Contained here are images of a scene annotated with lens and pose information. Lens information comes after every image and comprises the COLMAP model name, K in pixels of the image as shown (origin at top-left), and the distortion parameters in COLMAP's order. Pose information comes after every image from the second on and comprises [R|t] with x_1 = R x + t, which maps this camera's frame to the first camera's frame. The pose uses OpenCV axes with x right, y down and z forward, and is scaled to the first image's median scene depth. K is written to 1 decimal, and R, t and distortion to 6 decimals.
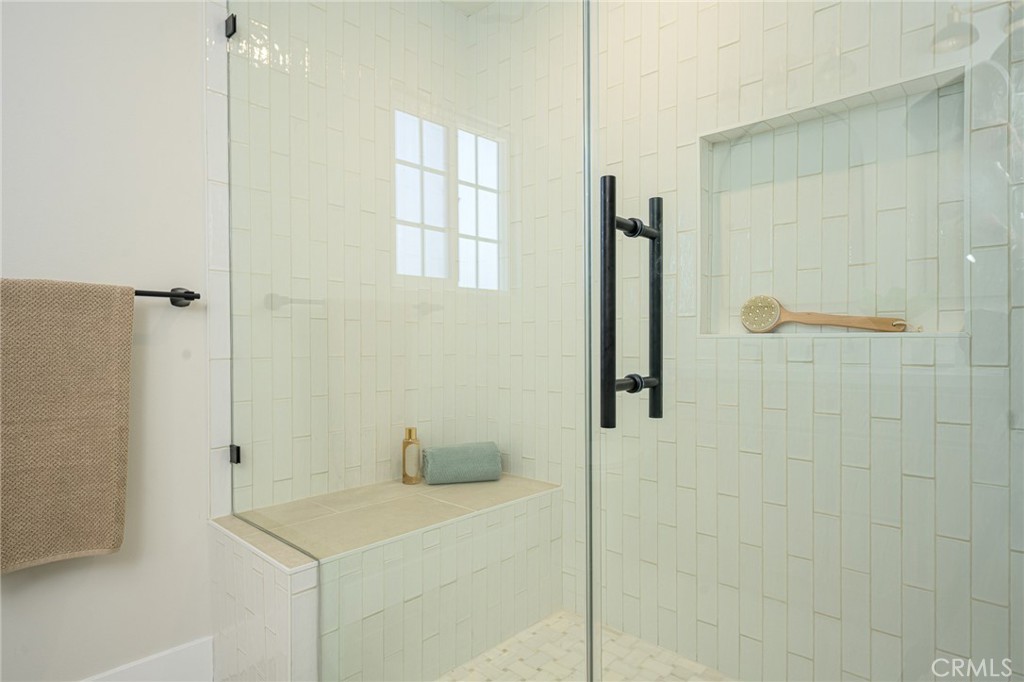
lens RADIAL K [[563.5, 0, 511.9], [0, 563.5, 343.6], [0, 0, 1]] dist [-0.002146, -0.000188]
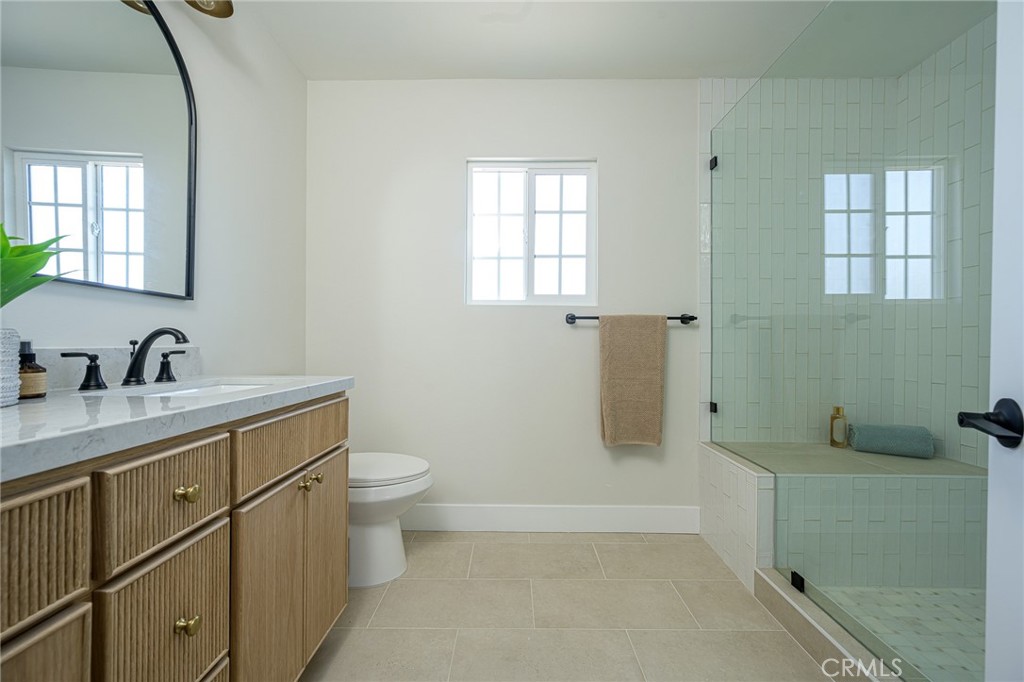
lens RADIAL K [[406.6, 0, 510.9], [0, 406.6, 343.9], [0, 0, 1]] dist [0.000102, 0.000617]
pose [[0.677571, 0.007192, -0.735422, 0.006829], [-0.006471, 0.999972, 0.003816, -0.000999], [0.735429, 0.002173, 0.677599, -0.247698]]
